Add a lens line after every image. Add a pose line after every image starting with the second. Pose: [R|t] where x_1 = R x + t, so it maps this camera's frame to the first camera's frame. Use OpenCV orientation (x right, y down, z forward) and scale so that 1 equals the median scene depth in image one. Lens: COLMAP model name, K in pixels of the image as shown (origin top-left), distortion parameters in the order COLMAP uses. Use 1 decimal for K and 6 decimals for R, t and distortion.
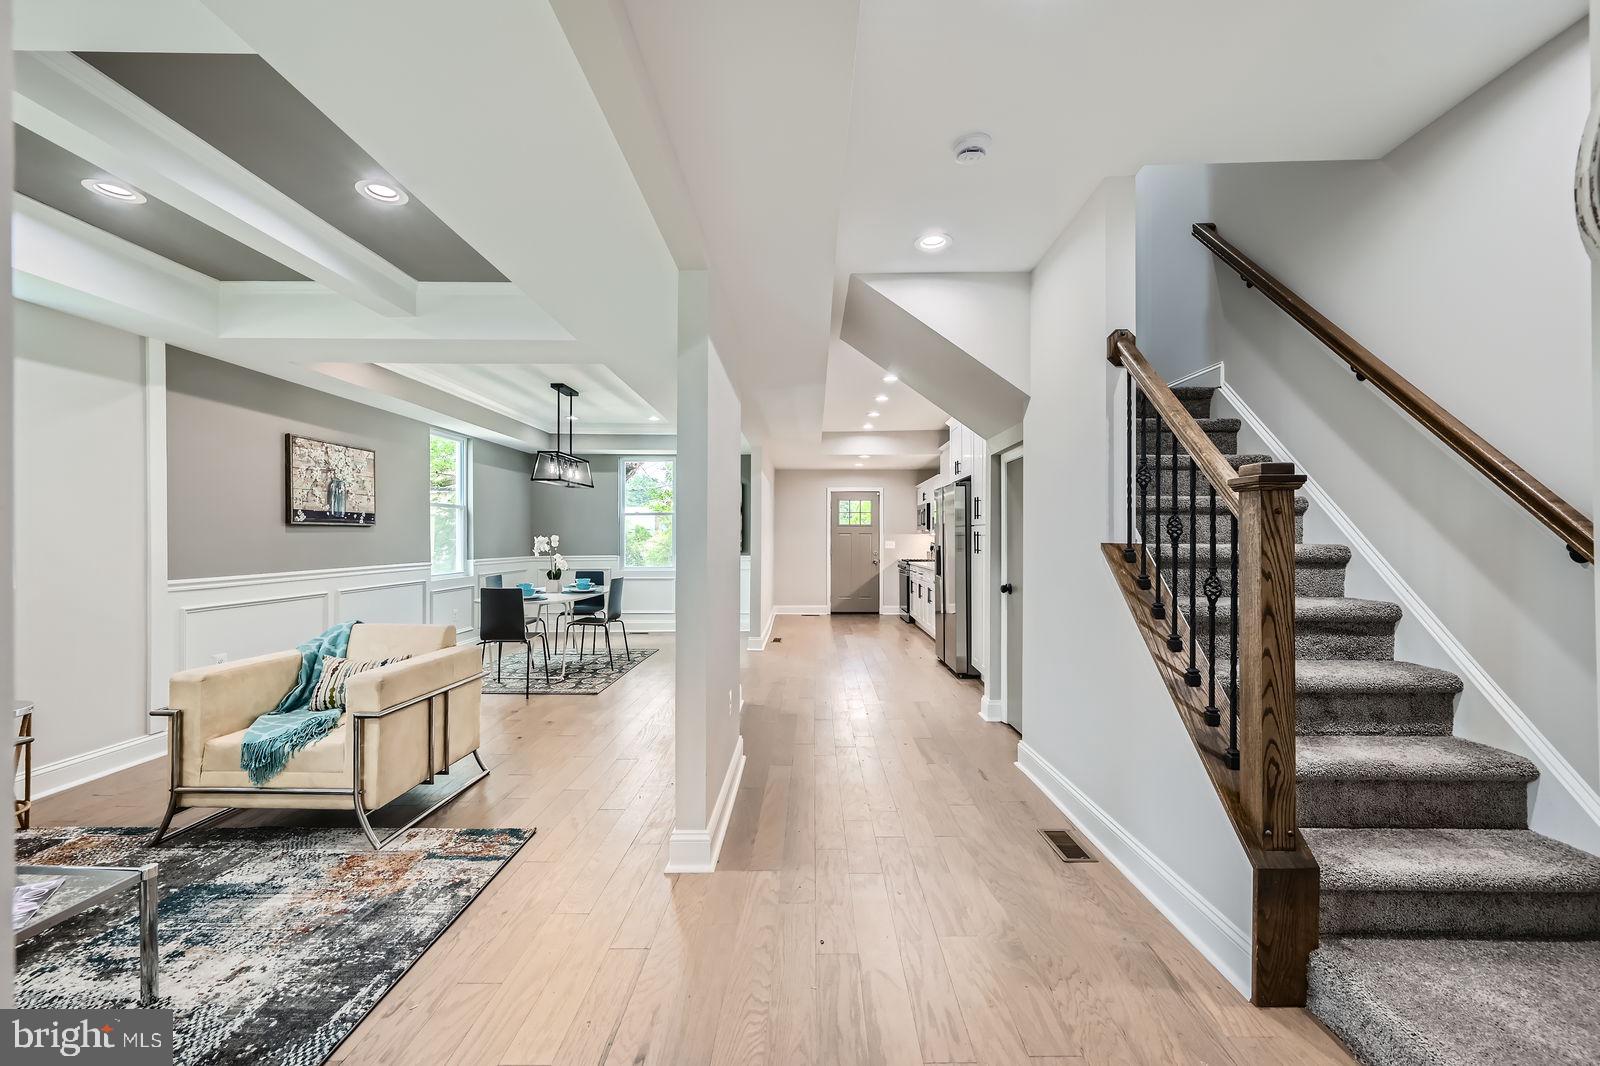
lens RADIAL K [[648.7, 0, 804.8], [0, 648.7, 533.6], [0, 0, 1]] dist [0.002683, 0.000831]
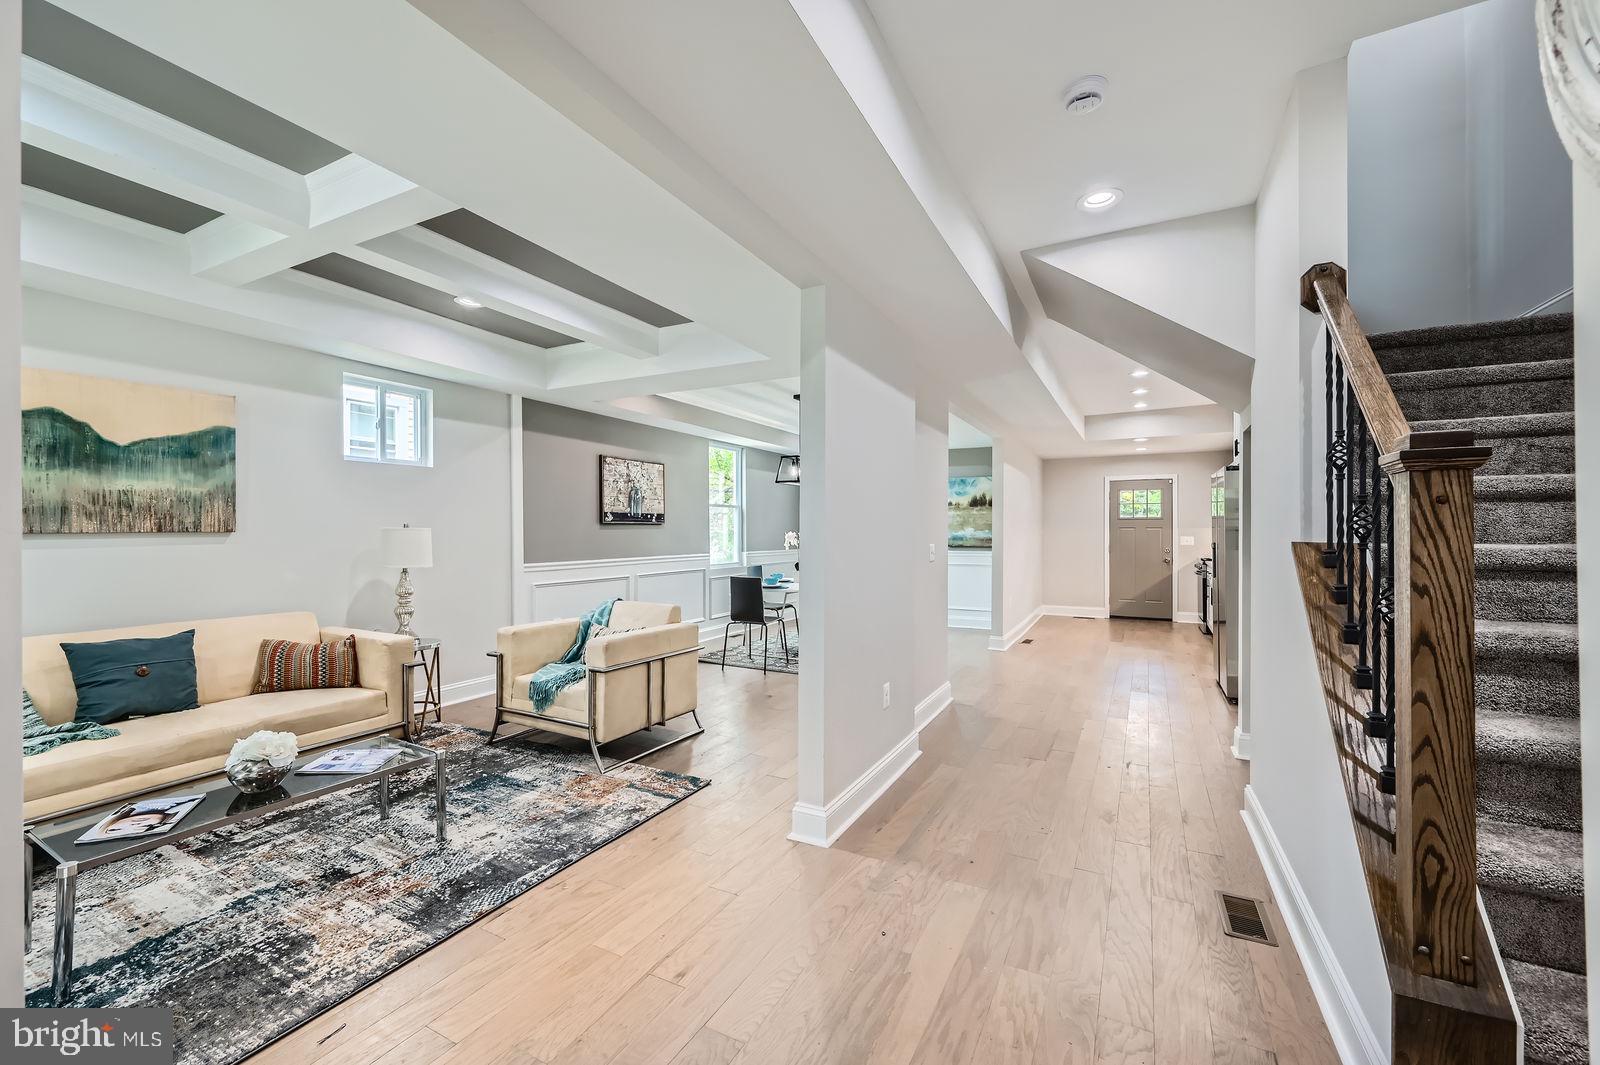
lens RADIAL K [[648.7, 0, 794.0], [0, 648.7, 529.4], [0, 0, 1]] dist [0.002683, 0.000831]
pose [[0.884871, -0.002880, -0.465828, 0.254794], [0.003903, 0.999992, 0.001231, -0.003451], [0.465820, -0.002908, 0.884875, 0.025674]]
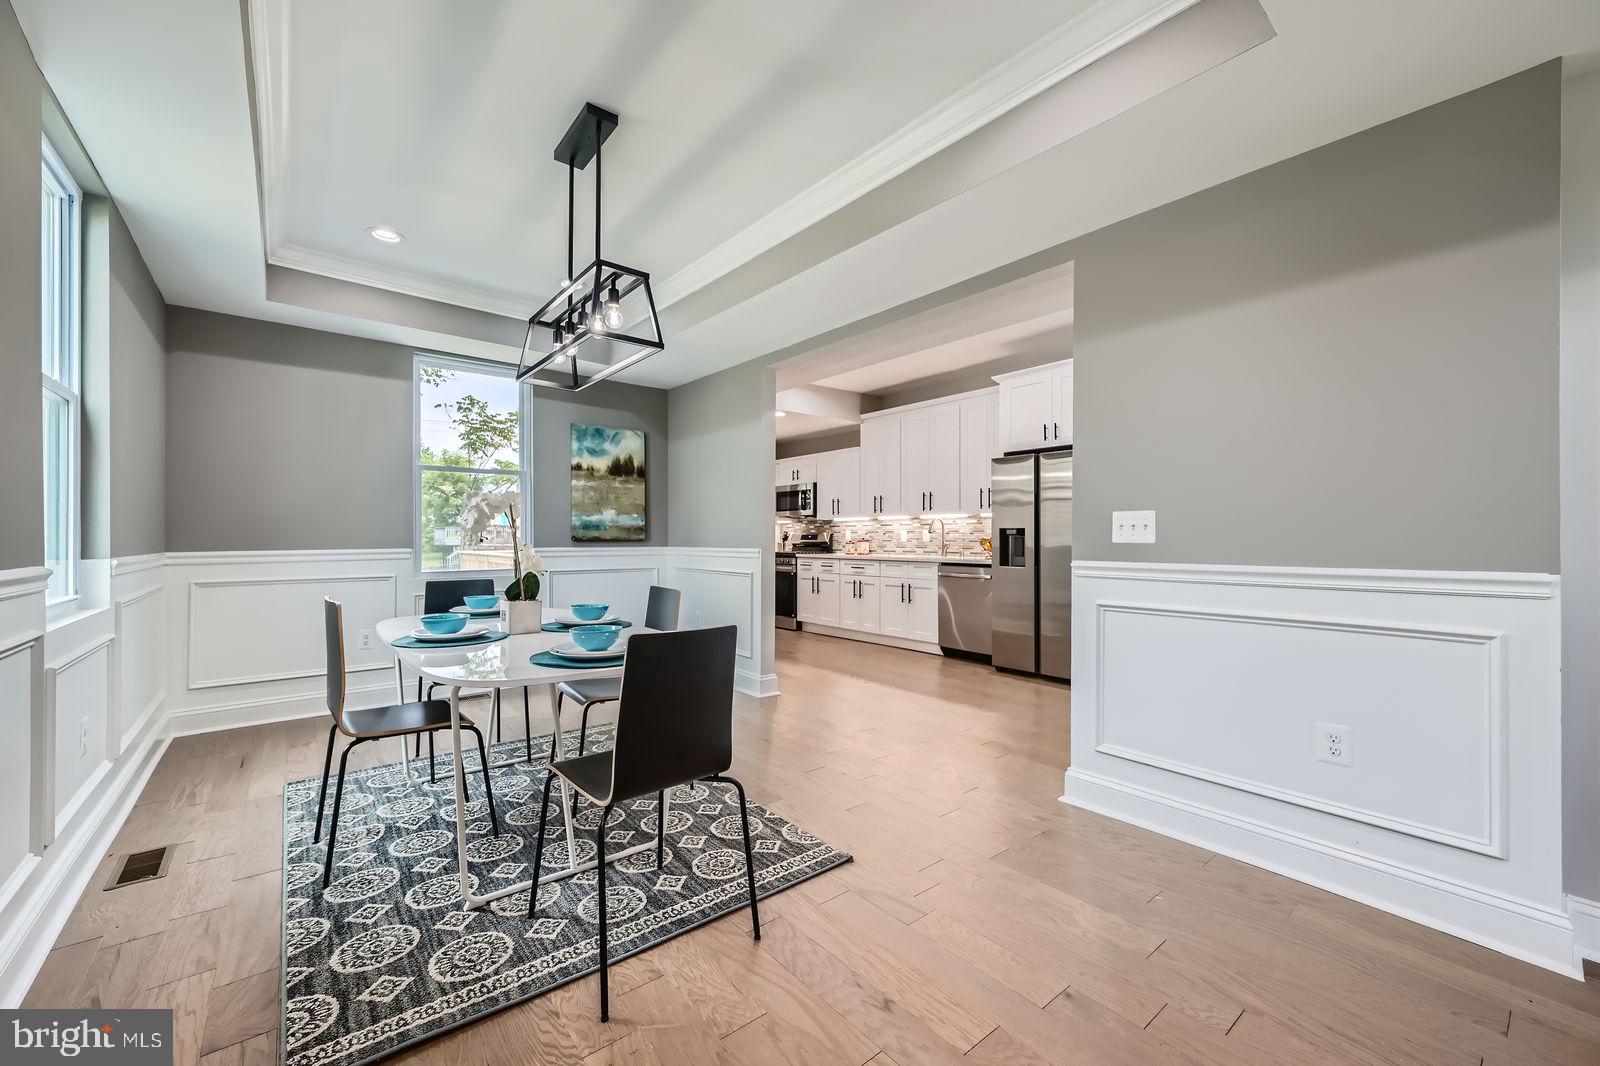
lens RADIAL K [[648.7, 0, 810.3], [0, 648.7, 529.4], [0, 0, 1]] dist [0.002683, 0.000831]
pose [[0.763660, 0.008134, 0.645567, -1.071340], [-0.004096, 0.999962, -0.007754, 0.058685], [-0.645606, 0.003277, 0.763664, 1.198553]]
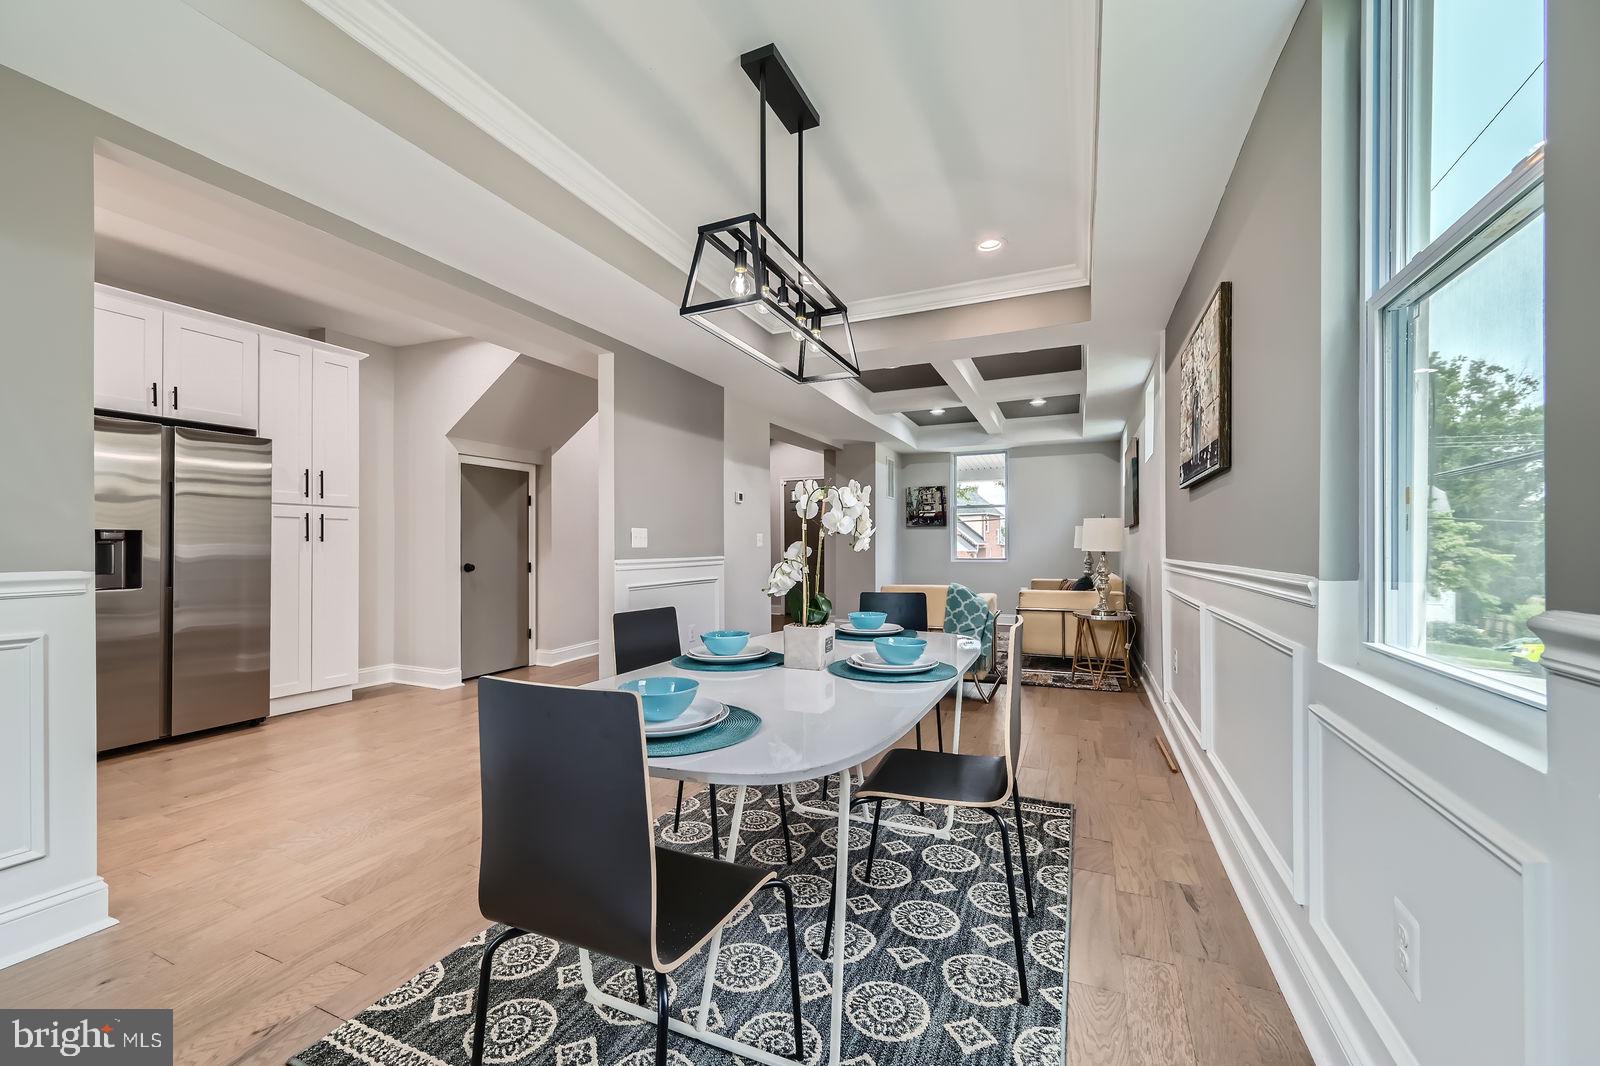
lens RADIAL K [[648.7, 0, 794.8], [0, 648.7, 543.6], [0, 0, 1]] dist [0.002683, 0.000831]
pose [[-0.923575, 0.003037, 0.383407, -1.047152], [0.000353, 0.999975, -0.007071, 0.069806], [-0.383419, -0.006396, -0.923552, 2.737950]]
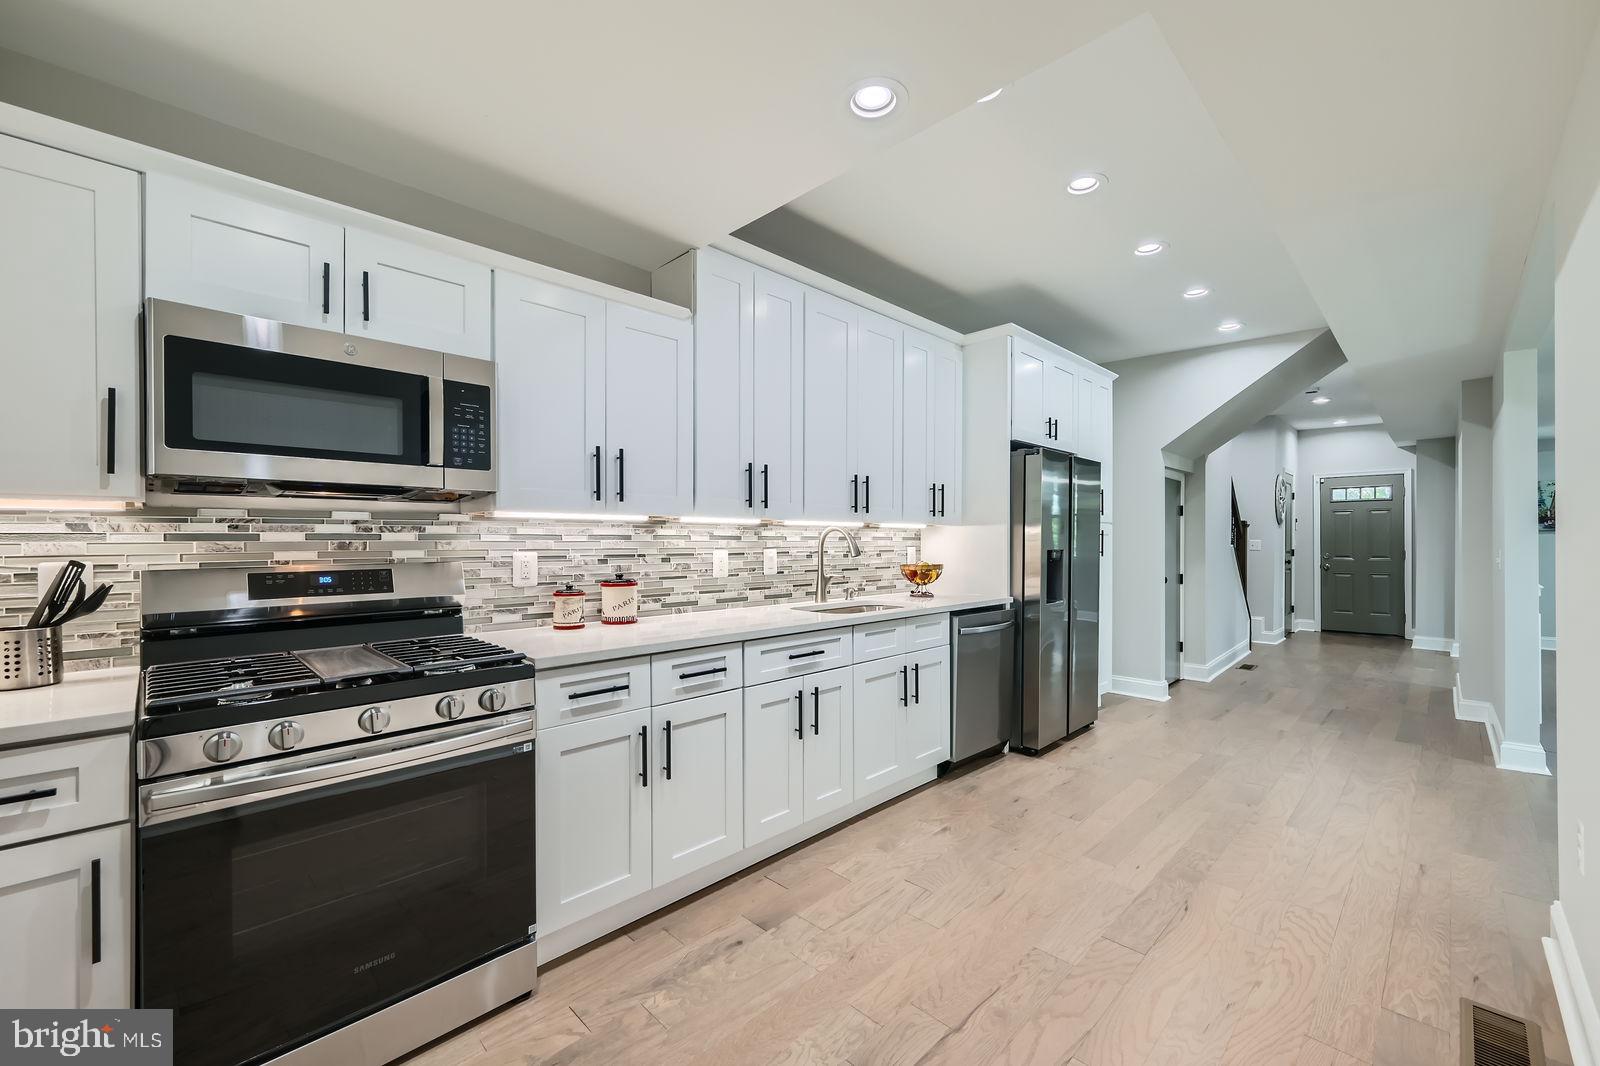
lens RADIAL K [[648.7, 0, 801.9], [0, 648.7, 541.2], [0, 0, 1]] dist [0.002683, 0.000831]
pose [[-0.717729, -0.001971, 0.696320, -0.076359], [-0.006214, 0.999974, -0.003574, 0.030223], [-0.696295, -0.006892, -0.717723, 3.403045]]
